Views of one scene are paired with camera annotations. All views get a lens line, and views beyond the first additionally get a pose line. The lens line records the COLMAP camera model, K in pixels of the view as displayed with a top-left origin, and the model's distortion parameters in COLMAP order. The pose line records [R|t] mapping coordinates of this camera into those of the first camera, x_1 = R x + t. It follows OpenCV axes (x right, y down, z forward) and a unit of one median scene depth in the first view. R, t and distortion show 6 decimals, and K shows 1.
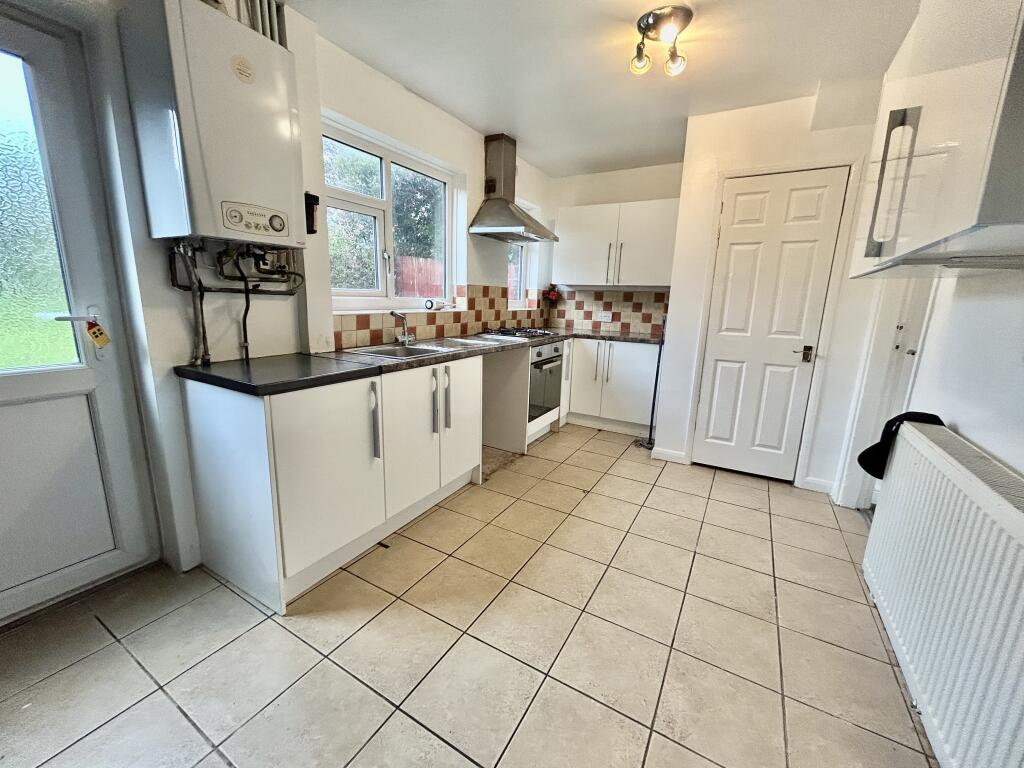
lens RADIAL K [[410.4, 0, 512.0], [0, 410.4, 384.0], [0, 0, 1]] dist [-0.000867, 0.000093]
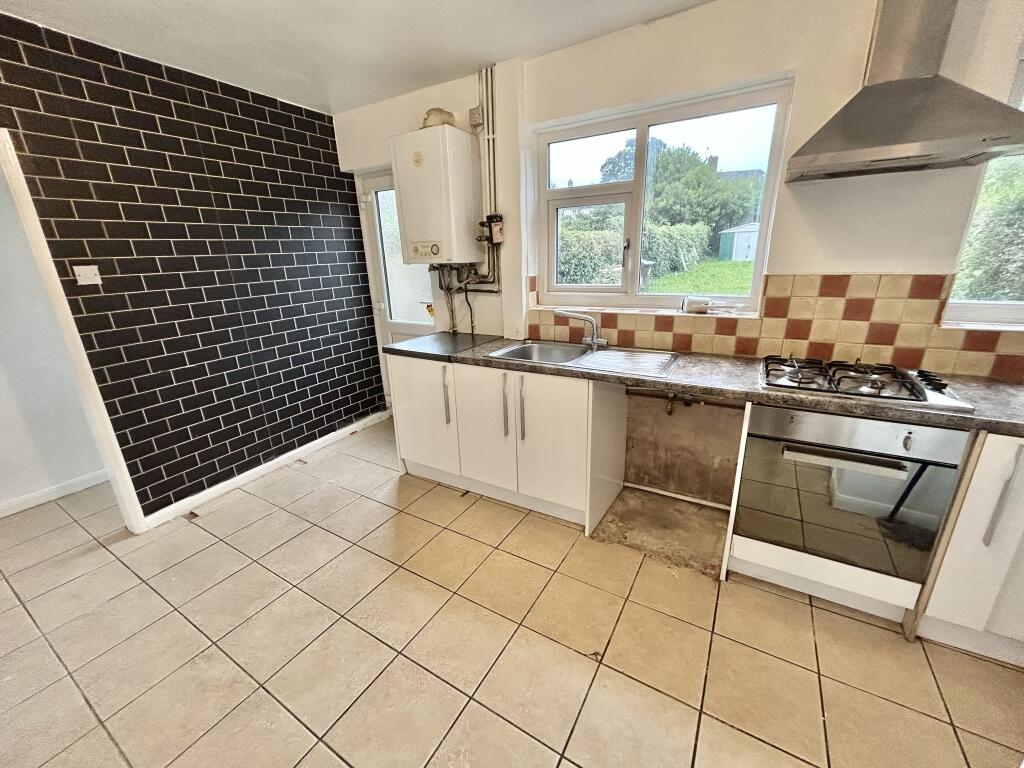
lens RADIAL K [[410.4, 0, 512.0], [0, 410.4, 384.0], [0, 0, 1]] dist [-0.000867, 0.000093]
pose [[-0.014454, 0.276602, -0.960876, 0.540476], [-0.176119, 0.945248, 0.274752, -0.203258], [0.984263, 0.173200, 0.035052, 0.686576]]
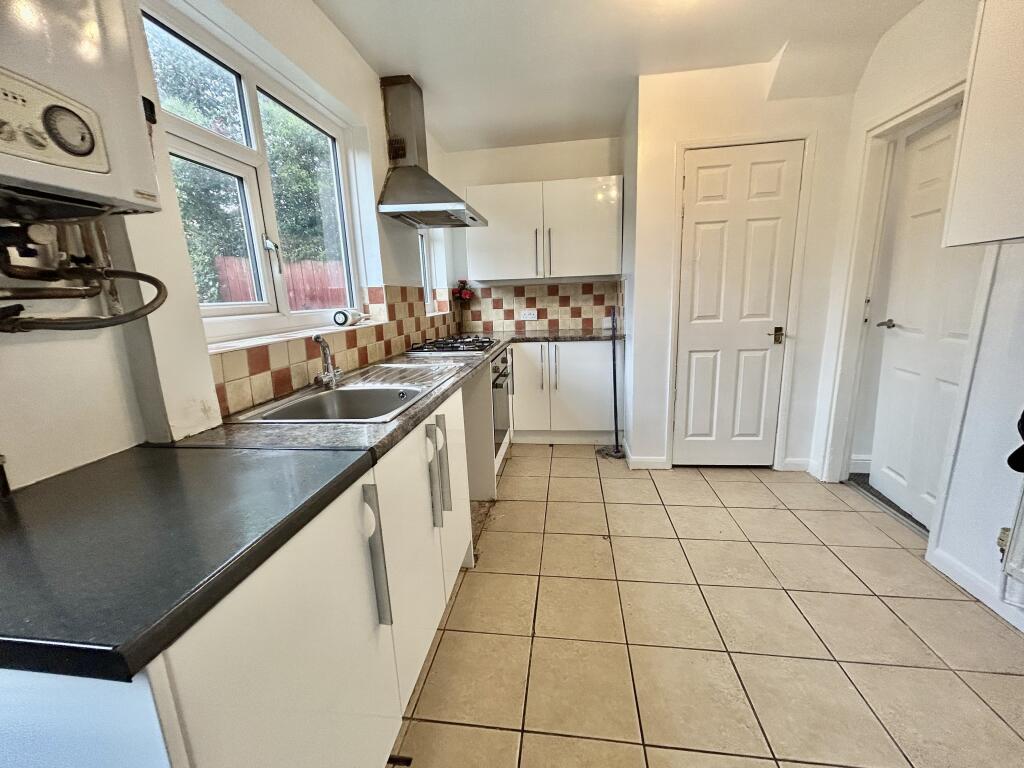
lens RADIAL K [[410.4, 0, 512.0], [0, 410.4, 384.0], [0, 0, 1]] dist [-0.000867, 0.000093]
pose [[0.922599, -0.143626, 0.358026, -0.196320], [0.142596, 0.989343, 0.029428, -0.067265], [-0.358437, 0.023903, 0.933248, 0.277768]]
